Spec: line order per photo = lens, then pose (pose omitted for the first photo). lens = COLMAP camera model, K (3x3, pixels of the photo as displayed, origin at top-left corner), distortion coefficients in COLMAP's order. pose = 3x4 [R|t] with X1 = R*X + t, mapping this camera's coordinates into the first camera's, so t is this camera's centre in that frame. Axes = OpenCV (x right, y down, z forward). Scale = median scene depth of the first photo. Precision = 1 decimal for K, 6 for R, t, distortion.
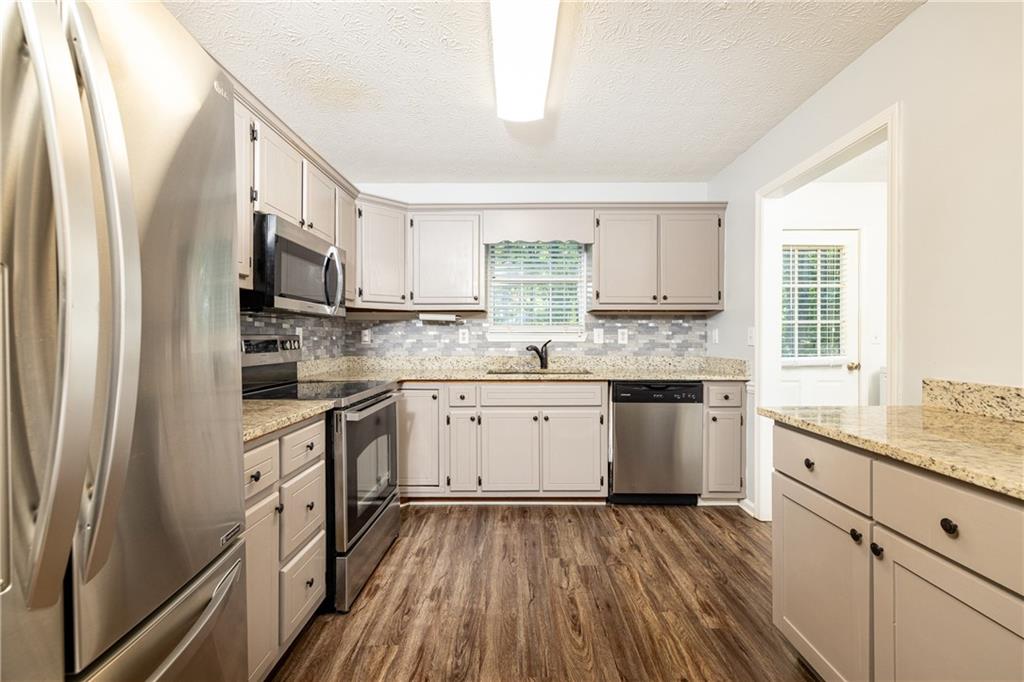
lens RADIAL K [[443.0, 0, 491.8], [0, 443.0, 326.5], [0, 0, 1]] dist [0.001246, 0.000110]
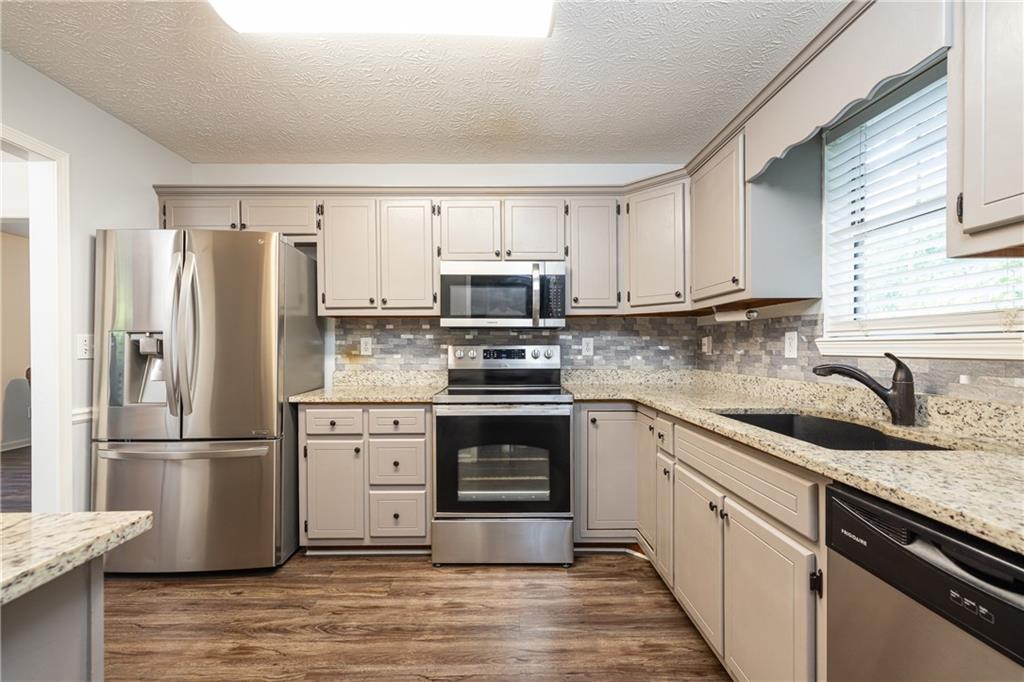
lens RADIAL K [[431.3, 0, 512.0], [0, 431.3, 341.0], [0, 0, 1]] dist [0.001618, 0.000042]
pose [[0.042592, -0.014224, -0.998991, 0.585073], [0.026889, 0.999553, -0.013085, 0.018046], [0.998731, -0.026304, 0.042956, 0.755078]]
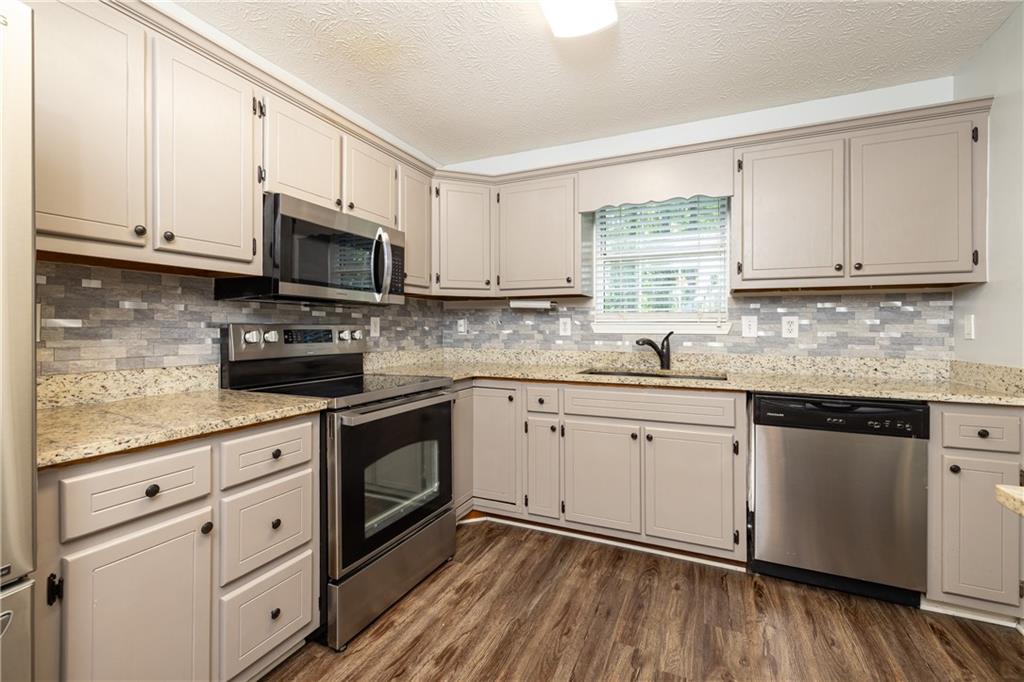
lens RADIAL K [[438.0, 0, 492.1], [0, 438.0, 319.2], [0, 0, 1]] dist [0.001673, 0.000133]
pose [[0.913469, -0.006337, -0.406859, 0.181442], [0.007375, 0.999972, 0.000983, 0.007335], [0.406841, -0.003898, 0.913491, 0.226767]]
